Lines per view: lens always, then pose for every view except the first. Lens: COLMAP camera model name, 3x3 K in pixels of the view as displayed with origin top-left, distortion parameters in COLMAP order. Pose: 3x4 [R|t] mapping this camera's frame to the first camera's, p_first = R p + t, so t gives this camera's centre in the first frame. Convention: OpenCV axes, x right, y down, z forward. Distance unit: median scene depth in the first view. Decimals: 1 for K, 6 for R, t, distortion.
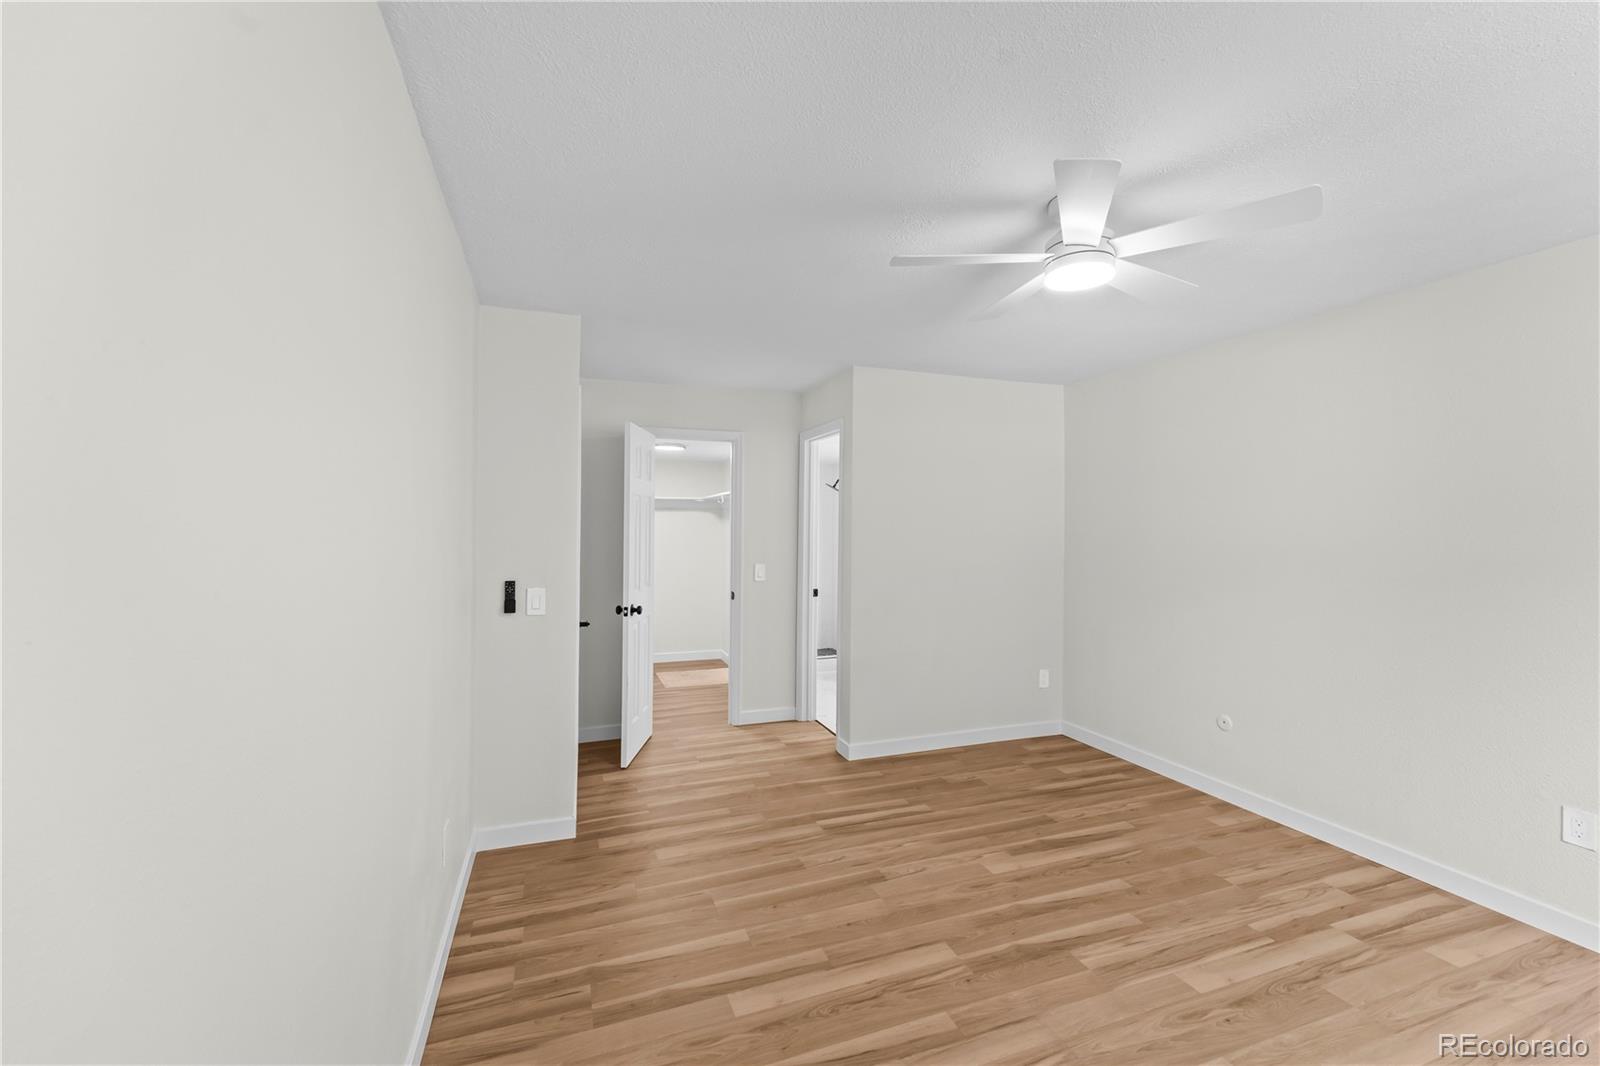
lens RADIAL K [[650.9, 0, 810.3], [0, 650.9, 535.4], [0, 0, 1]] dist [0.004033, -0.001149]
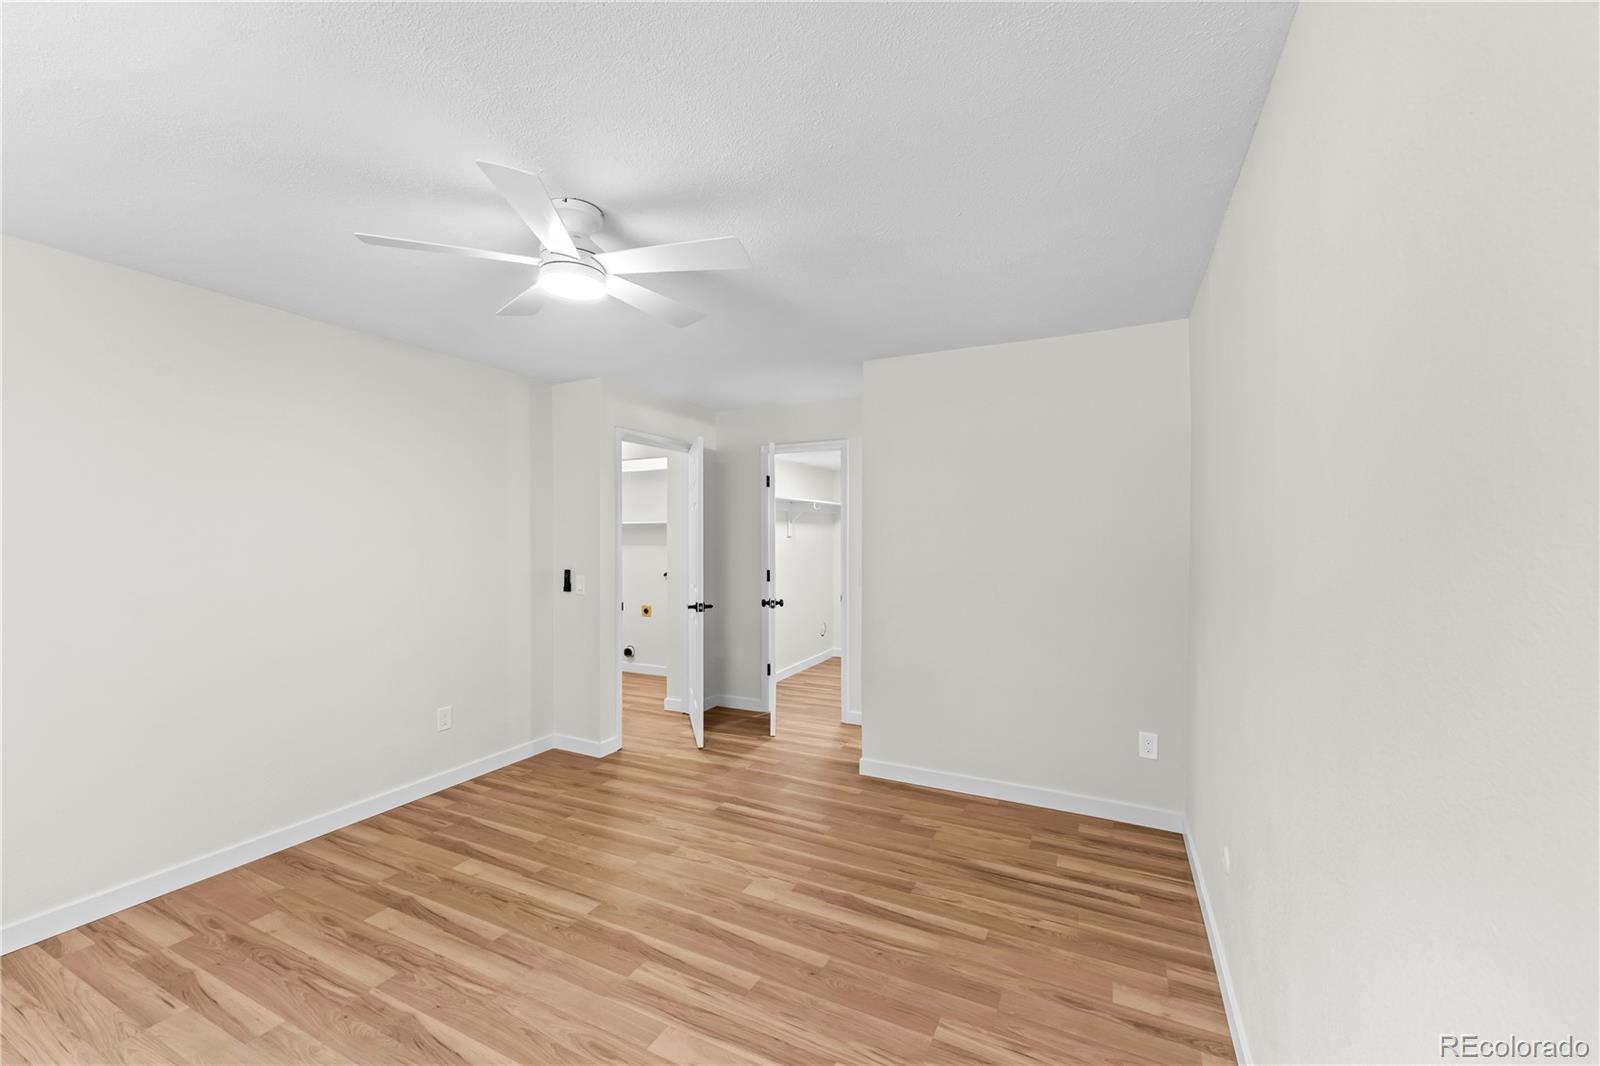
lens RADIAL K [[650.9, 0, 774.0], [0, 650.9, 522.4], [0, 0, 1]] dist [0.004033, -0.001149]
pose [[0.673581, -0.017339, -0.738910, 0.854091], [-0.002874, 0.999656, -0.026078, 0.001002], [0.739107, 0.019689, 0.673300, 0.314287]]
